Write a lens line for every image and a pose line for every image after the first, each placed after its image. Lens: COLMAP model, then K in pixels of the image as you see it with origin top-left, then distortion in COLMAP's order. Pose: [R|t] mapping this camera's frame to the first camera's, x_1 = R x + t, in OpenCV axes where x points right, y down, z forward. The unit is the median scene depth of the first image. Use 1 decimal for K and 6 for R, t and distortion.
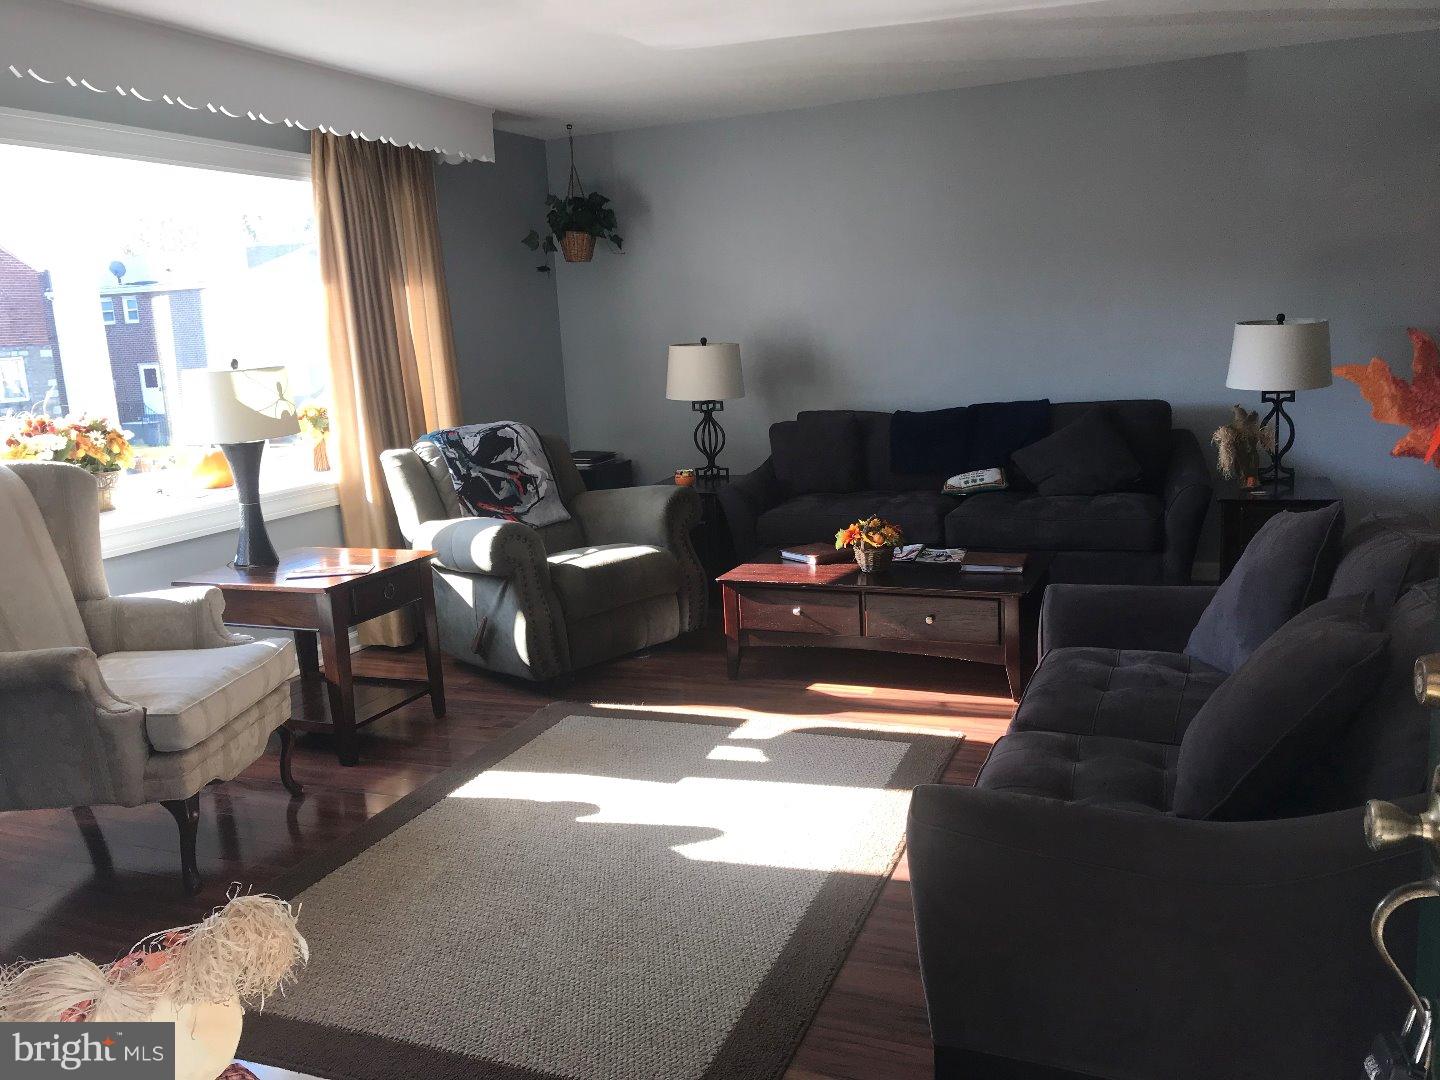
lens RADIAL K [[1165.5, 0, 720.0], [0, 1165.5, 540.0], [0, 0, 1]] dist [0.044897, -0.085997]
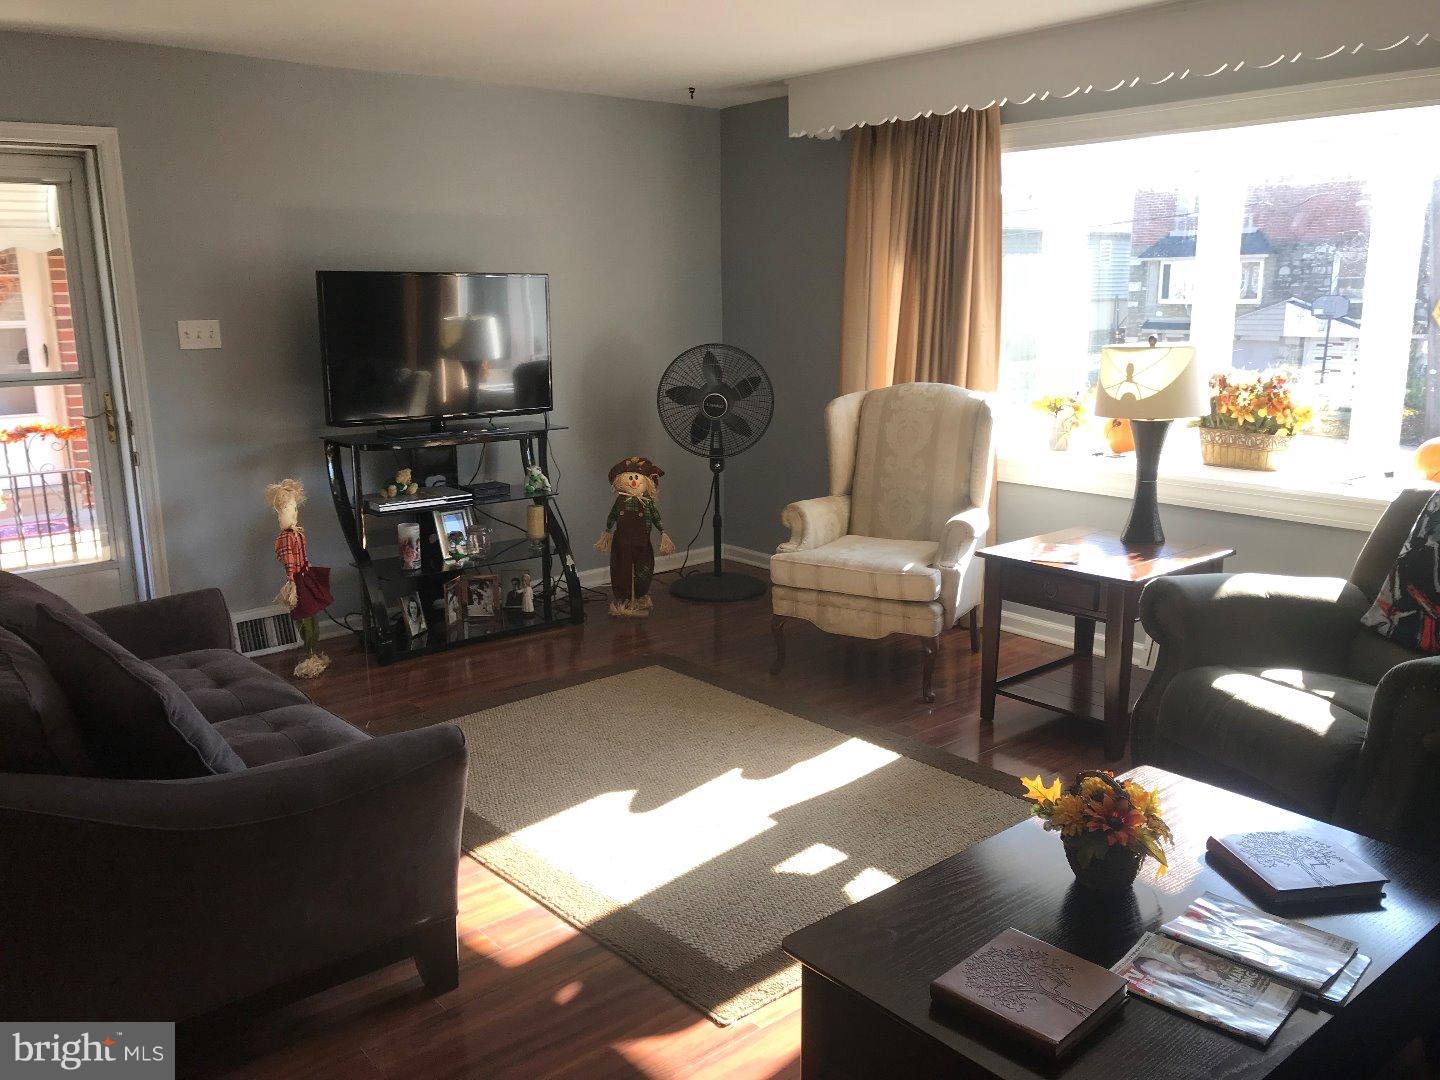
lens RADIAL K [[1165.5, 0, 720.0], [0, 1165.5, 540.0], [0, 0, 1]] dist [0.044897, -0.085997]
pose [[-0.445926, 0.245907, -0.860627, 0.702963], [-0.125300, 0.934902, 0.332053, -0.298734], [0.886256, 0.255908, -0.386085, 1.190680]]
